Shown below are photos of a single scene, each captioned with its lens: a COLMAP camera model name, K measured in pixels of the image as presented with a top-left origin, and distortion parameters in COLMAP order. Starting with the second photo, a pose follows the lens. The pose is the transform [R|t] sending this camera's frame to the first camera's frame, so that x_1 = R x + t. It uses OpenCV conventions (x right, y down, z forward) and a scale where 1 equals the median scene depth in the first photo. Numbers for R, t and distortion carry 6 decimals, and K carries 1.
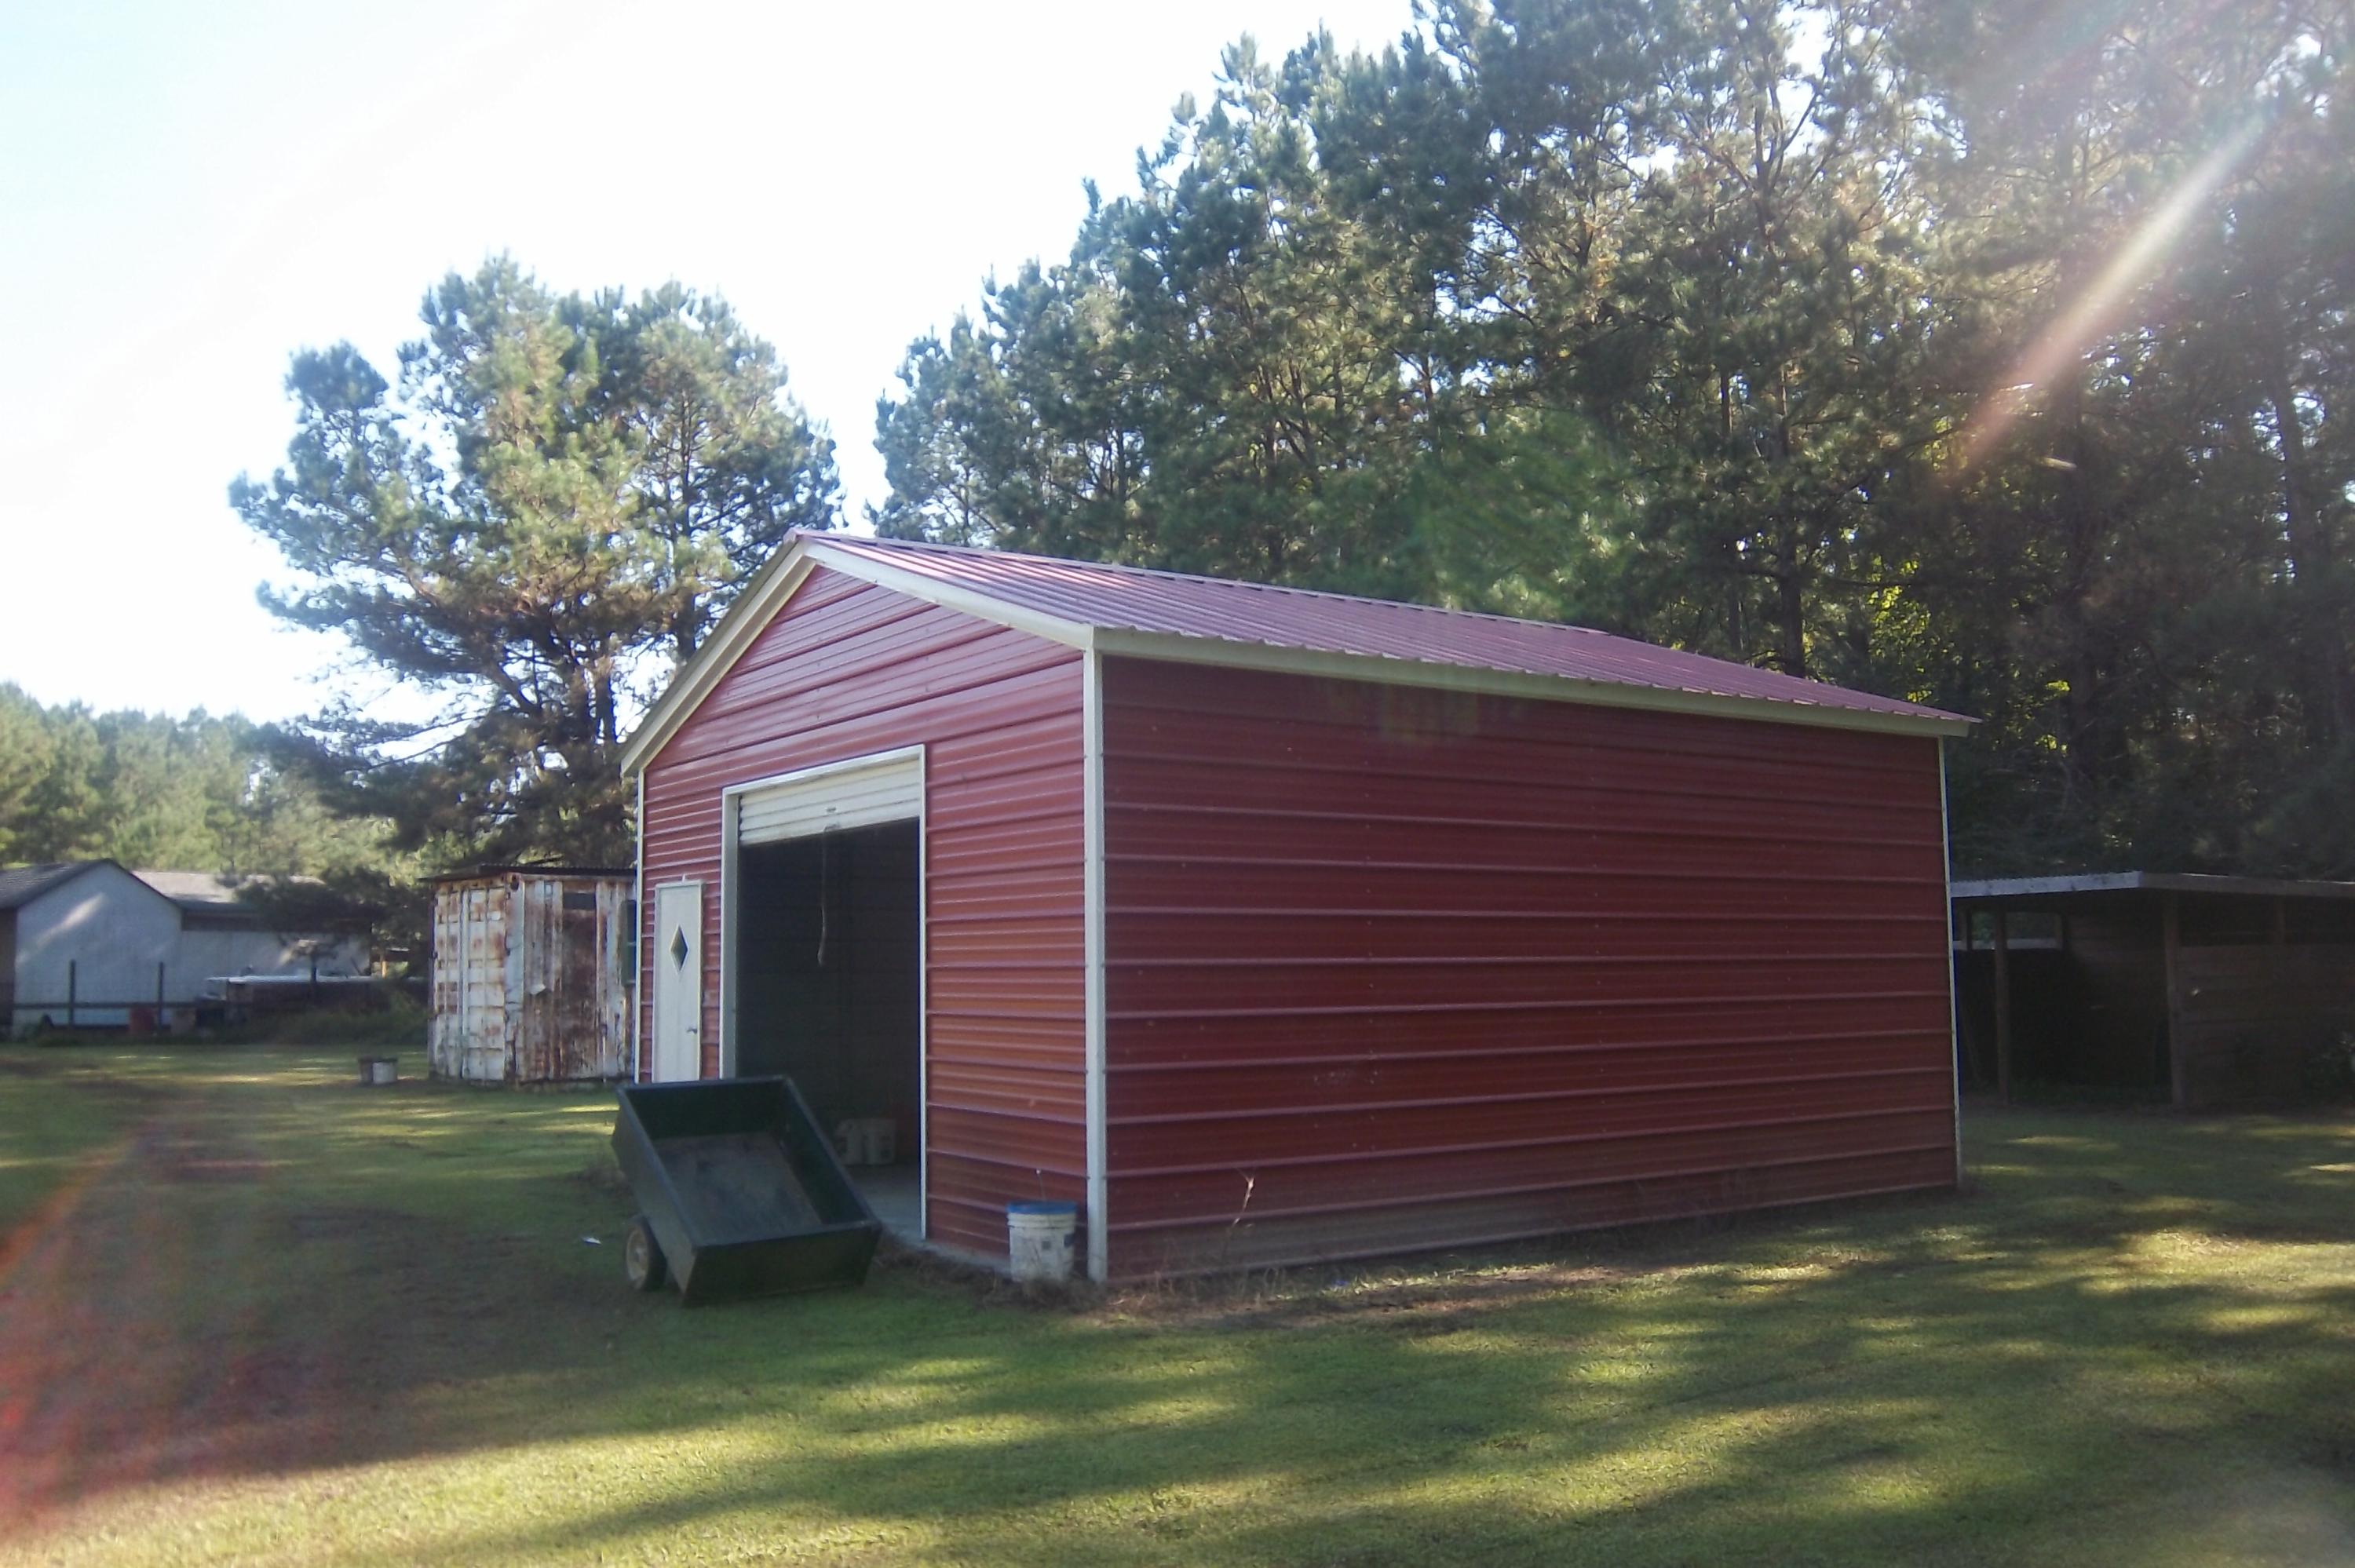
lens RADIAL K [[2042.1, 0, 1177.5], [0, 2042.1, 784.0], [0, 0, 1]] dist [-0.034976, -0.013693]
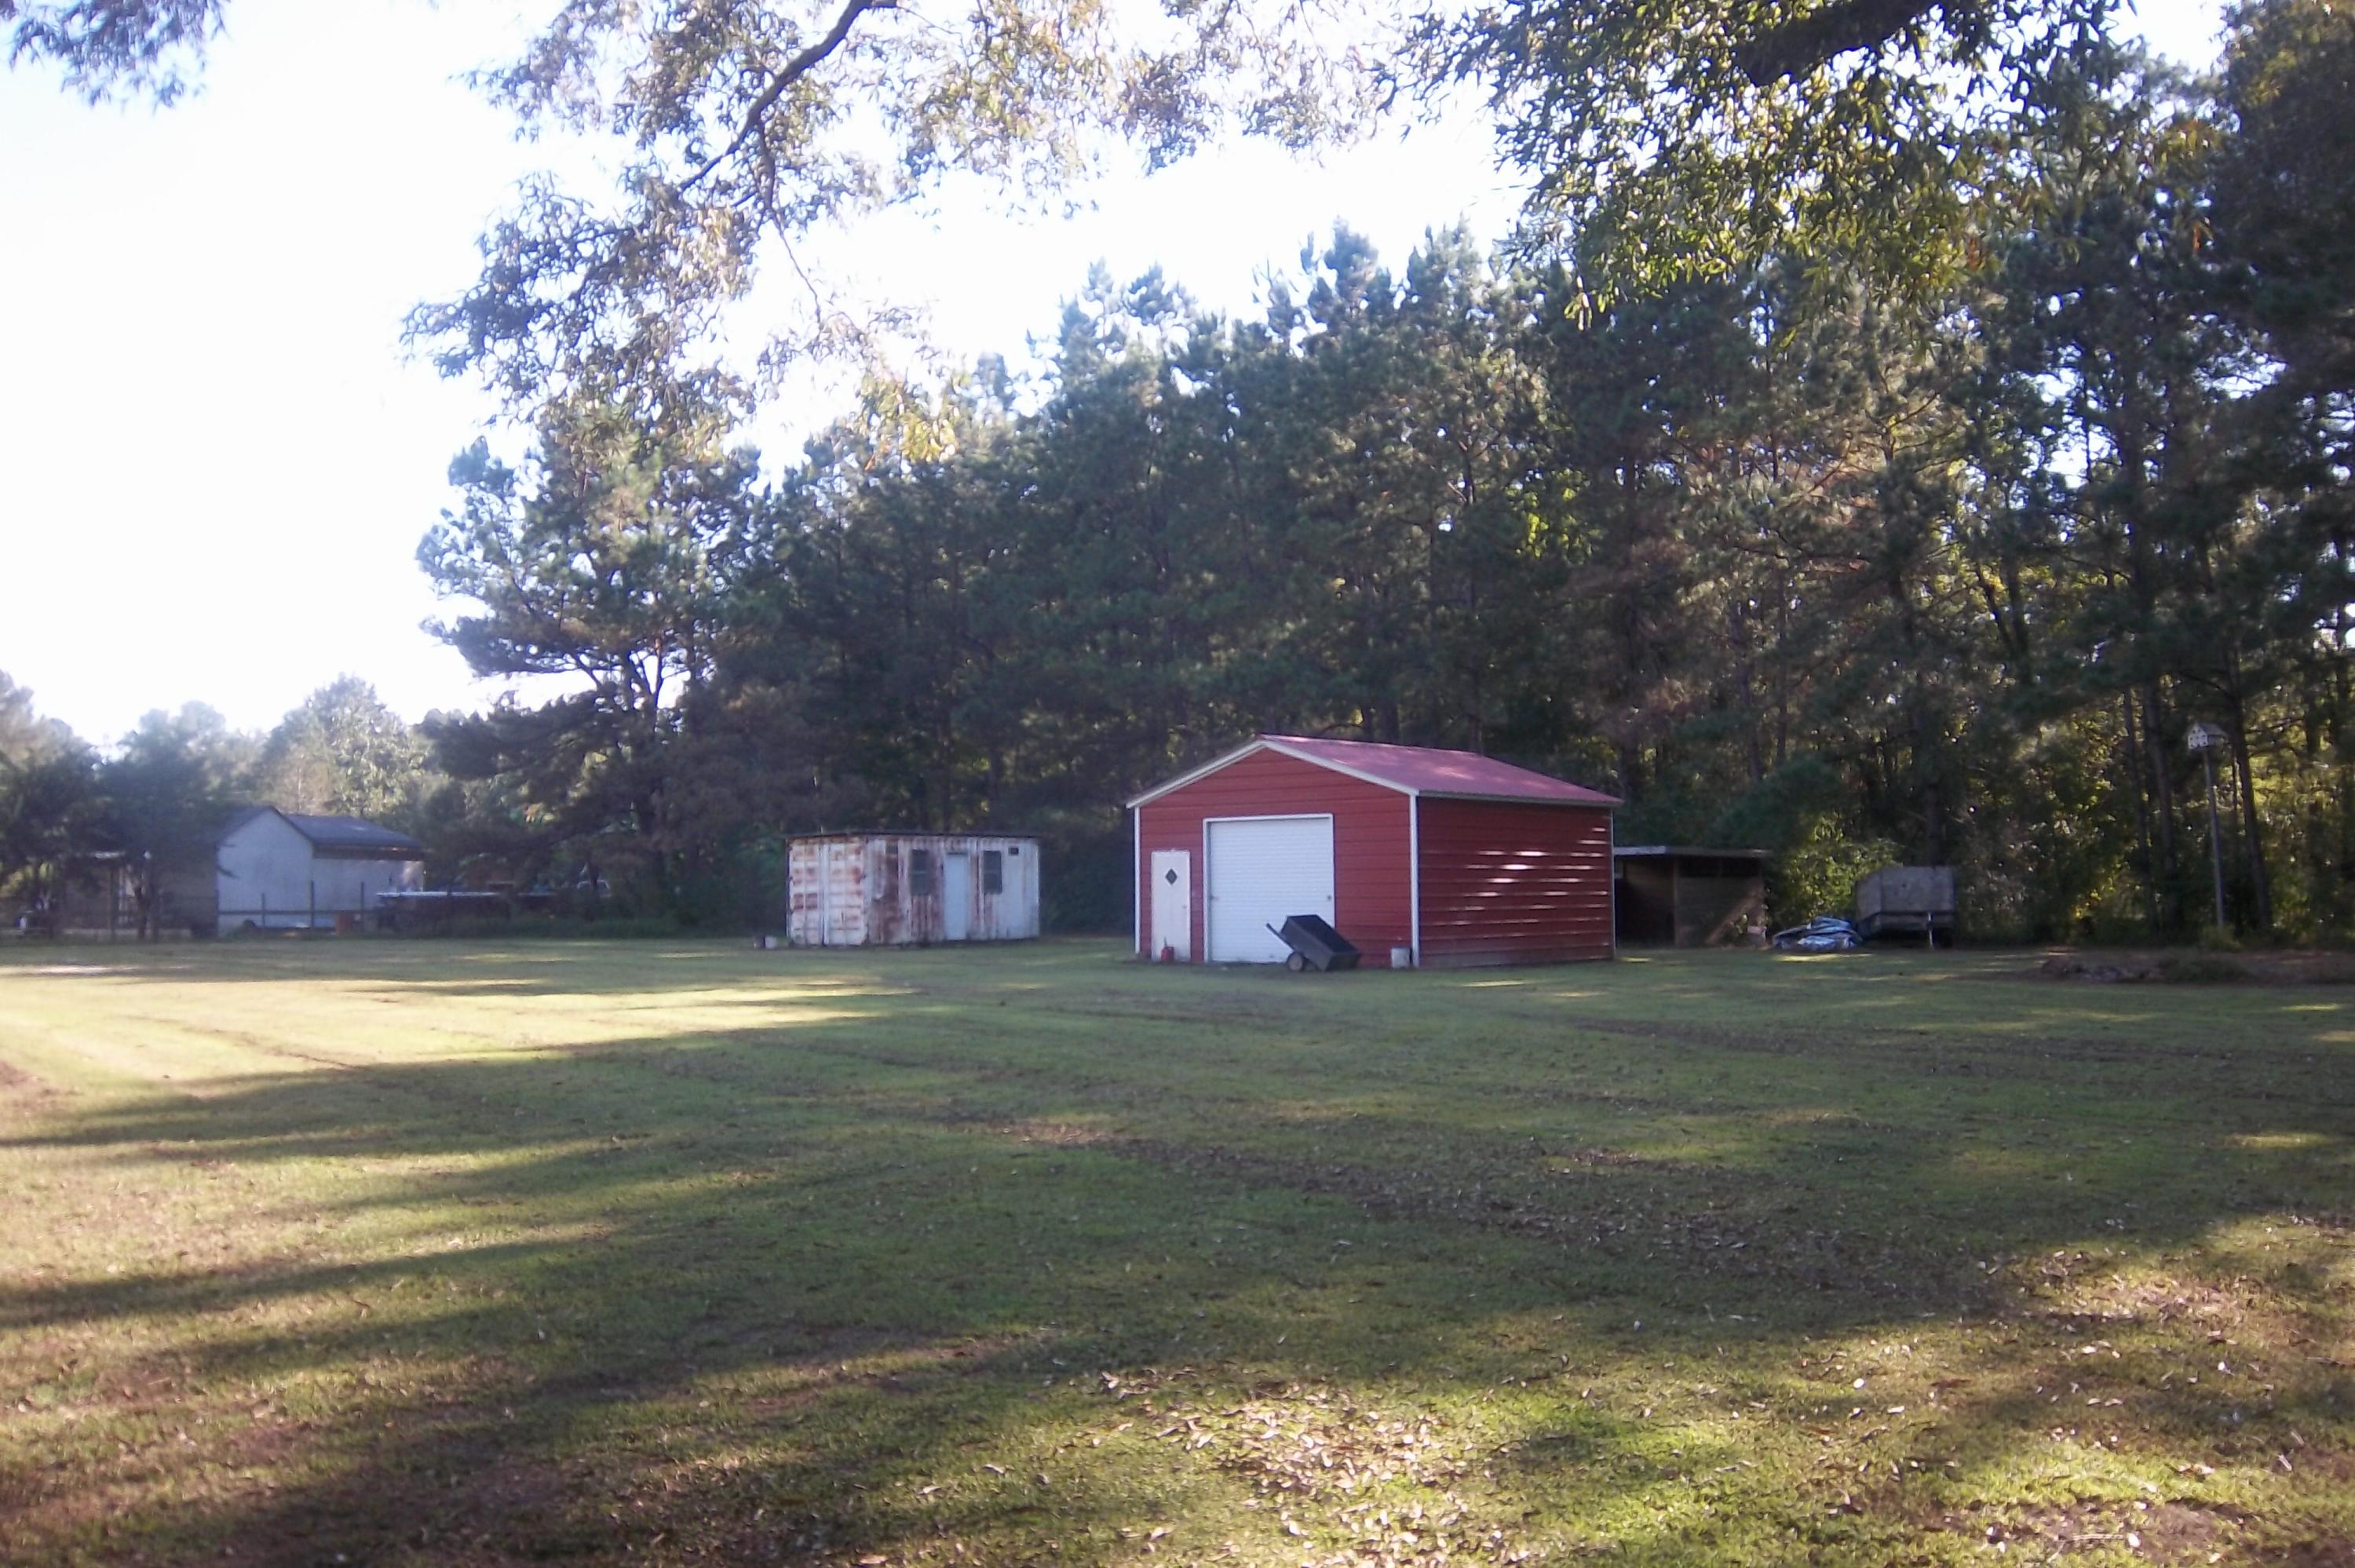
lens RADIAL K [[2042.1, 0, 1177.5], [0, 2042.1, 784.0], [0, 0, 1]] dist [-0.034976, -0.013693]
pose [[0.974023, 0.015462, 0.225922, -0.471282], [-0.023554, 0.999172, 0.033165, -0.072682], [-0.225222, -0.037625, 0.973581, -0.903233]]
